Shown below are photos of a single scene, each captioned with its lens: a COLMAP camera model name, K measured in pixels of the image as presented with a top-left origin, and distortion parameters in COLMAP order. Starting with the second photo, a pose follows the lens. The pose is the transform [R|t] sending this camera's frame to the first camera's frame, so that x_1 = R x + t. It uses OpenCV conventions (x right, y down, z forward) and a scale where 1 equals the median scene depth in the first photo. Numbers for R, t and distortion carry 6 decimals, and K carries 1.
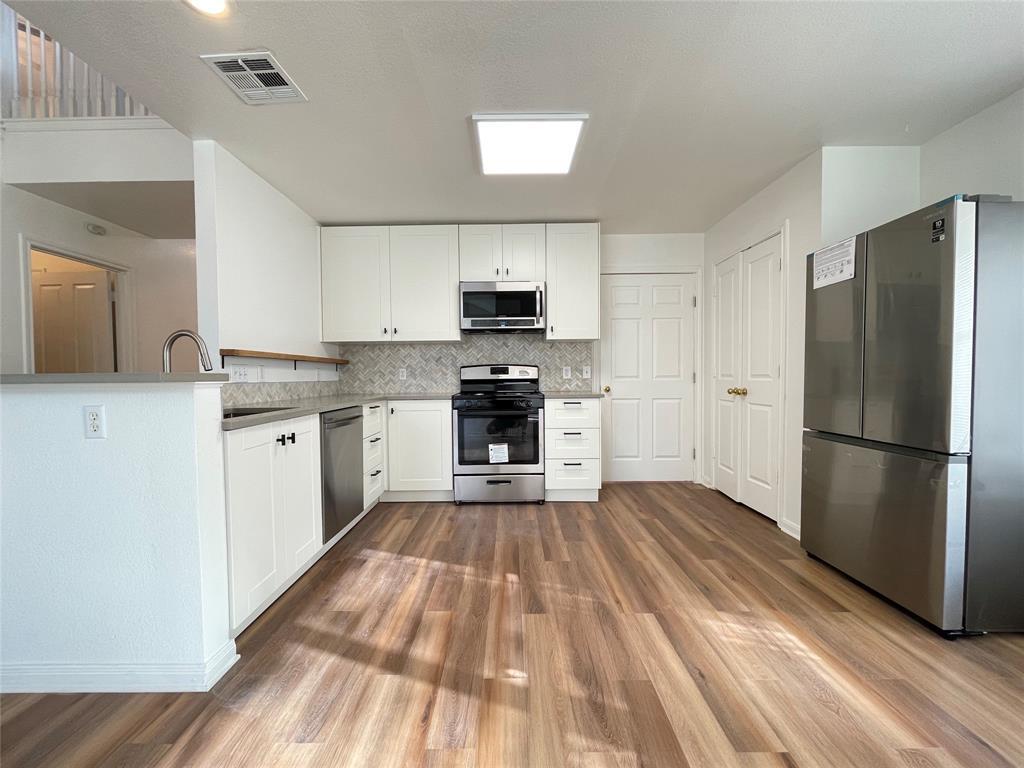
lens RADIAL K [[410.5, 0, 512.6], [0, 410.5, 385.2], [0, 0, 1]] dist [-0.002621, -0.000108]
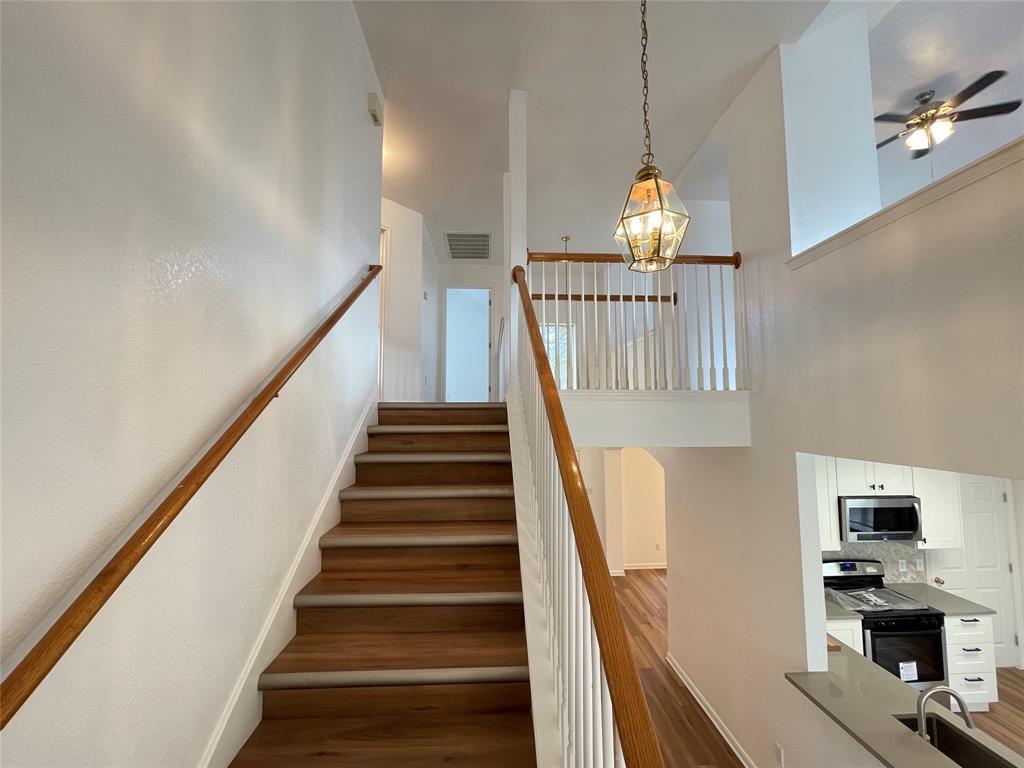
lens RADIAL K [[410.5, 0, 507.5], [0, 410.5, 385.0], [0, 0, 1]] dist [-0.002621, -0.000108]
pose [[0.997799, 0.010359, 0.065492, -1.503318], [-0.004407, 0.995898, -0.090375, -0.617267], [-0.066160, 0.089888, 0.993752, -0.059978]]
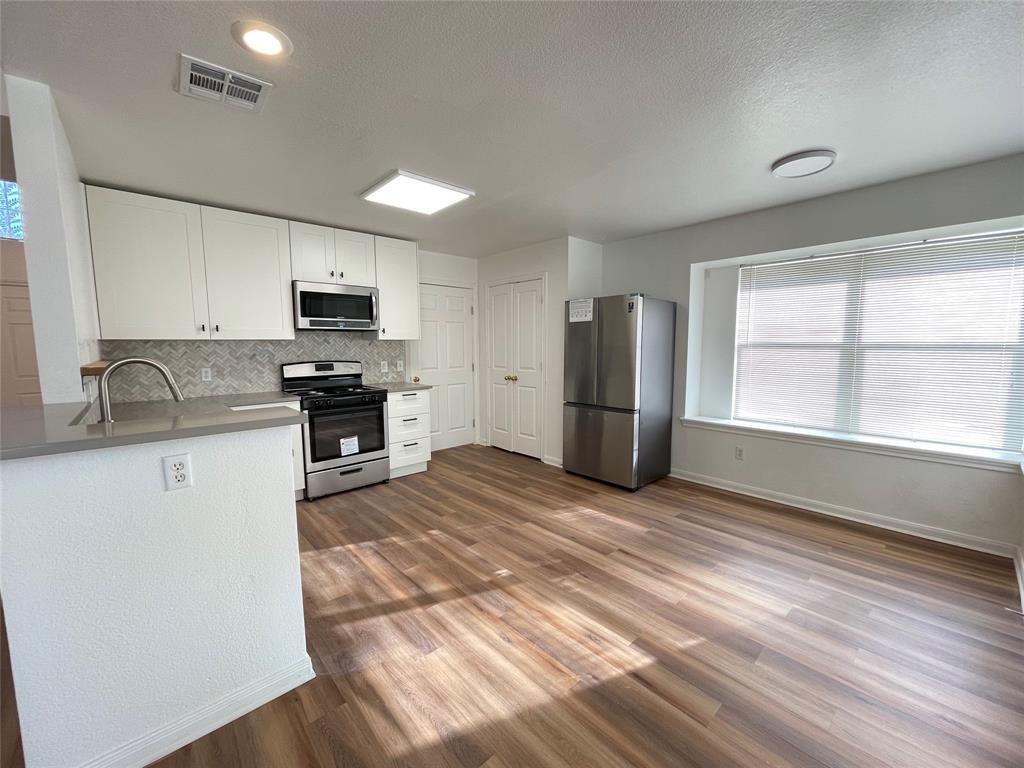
lens RADIAL K [[410.5, 0, 504.1], [0, 410.5, 384.4], [0, 0, 1]] dist [-0.002621, -0.000108]
pose [[0.744471, -0.061880, 0.664781, -0.586938], [0.016626, 0.997105, 0.074195, -0.093163], [-0.667448, -0.044183, 0.743345, -0.110523]]
